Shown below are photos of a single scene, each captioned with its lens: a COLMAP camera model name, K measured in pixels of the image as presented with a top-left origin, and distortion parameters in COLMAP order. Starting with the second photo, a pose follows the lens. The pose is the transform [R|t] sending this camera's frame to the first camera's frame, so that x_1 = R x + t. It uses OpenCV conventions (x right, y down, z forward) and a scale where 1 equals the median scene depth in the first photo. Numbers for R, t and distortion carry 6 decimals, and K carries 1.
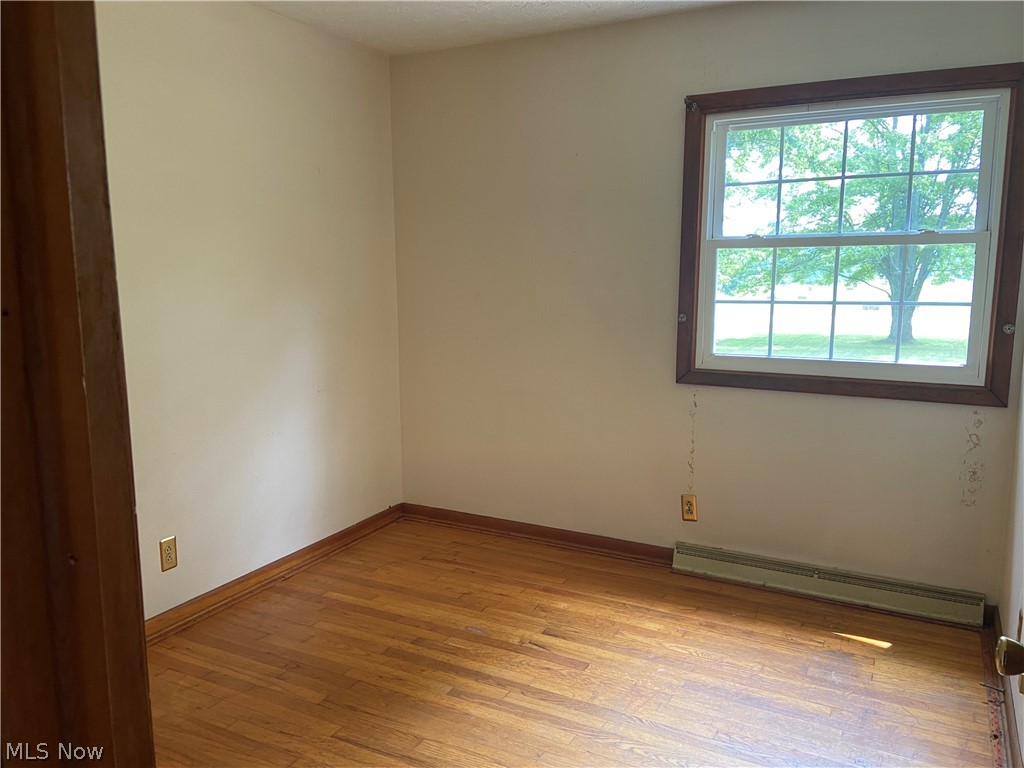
lens RADIAL K [[767.2, 0, 510.3], [0, 767.2, 400.8], [0, 0, 1]] dist [0.000211, -0.001941]
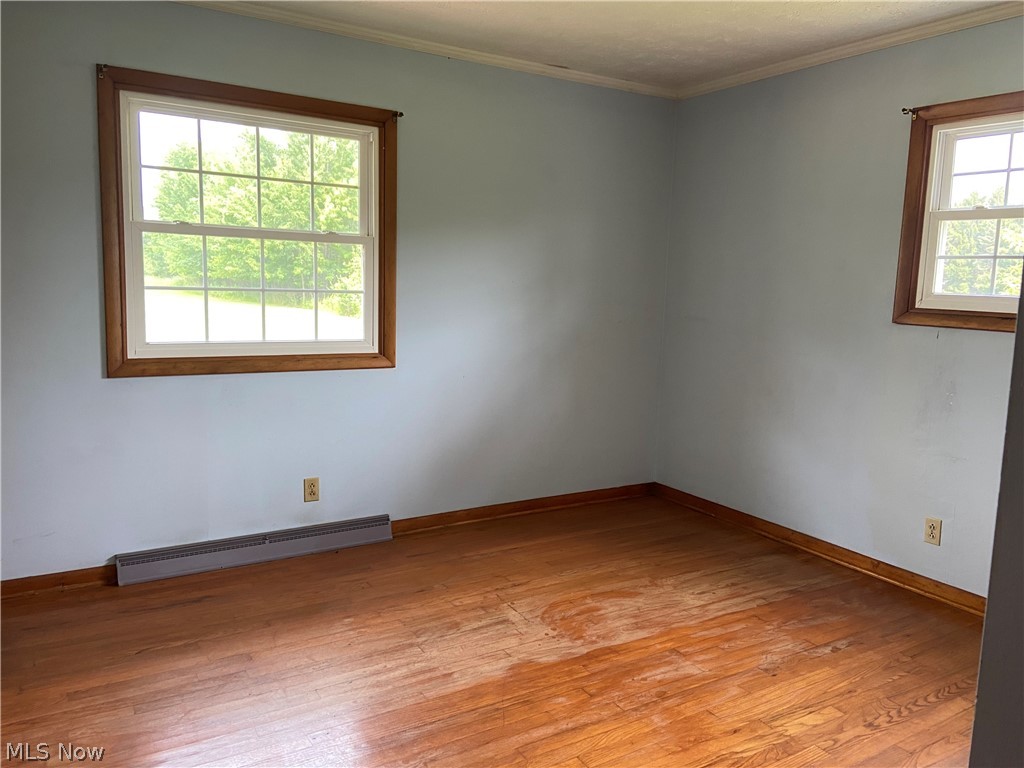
lens RADIAL K [[788.8, 0, 511.4], [0, 788.8, 343.7], [0, 0, 1]] dist [0.007410, 0.001728]
pose [[0.461892, -0.063548, 0.884657, -0.392283], [0.105420, 0.994293, 0.016382, -0.028870], [-0.880649, 0.085694, 0.465955, 0.153709]]
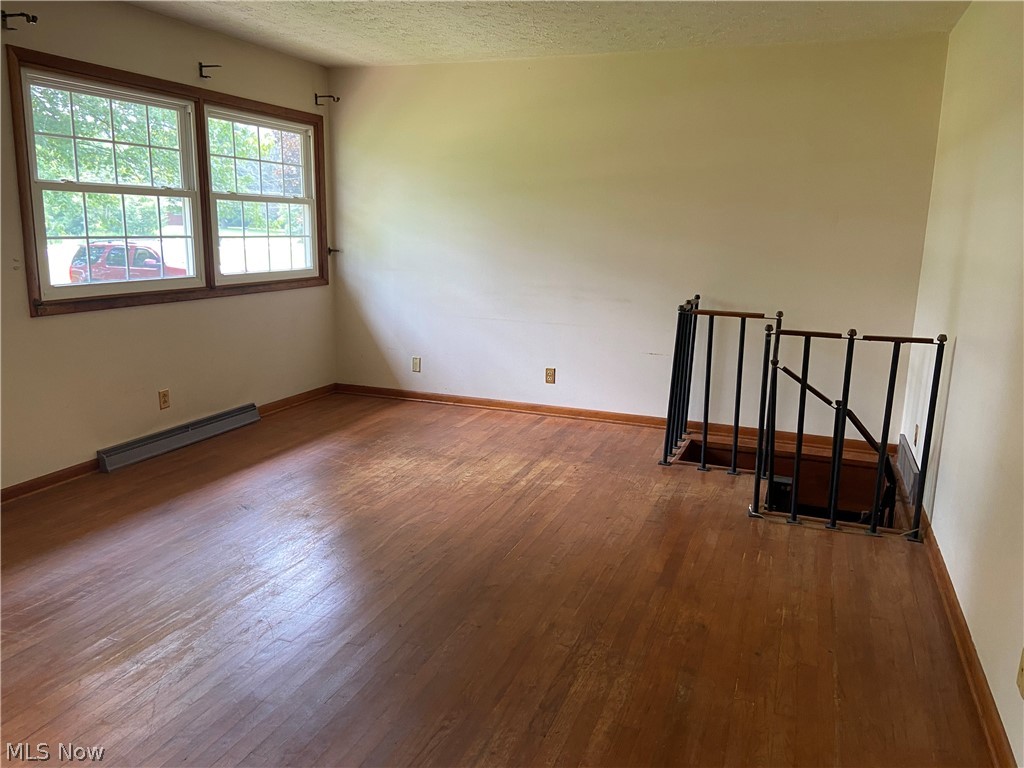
lens RADIAL K [[756.3, 0, 513.6], [0, 756.3, 369.9], [0, 0, 1]] dist [0.145794, -0.152911]
pose [[-0.128591, -0.191002, 0.973130, -0.961873], [0.145520, 0.967021, 0.209033, -0.083277], [-0.980963, 0.168490, -0.096556, 0.475876]]
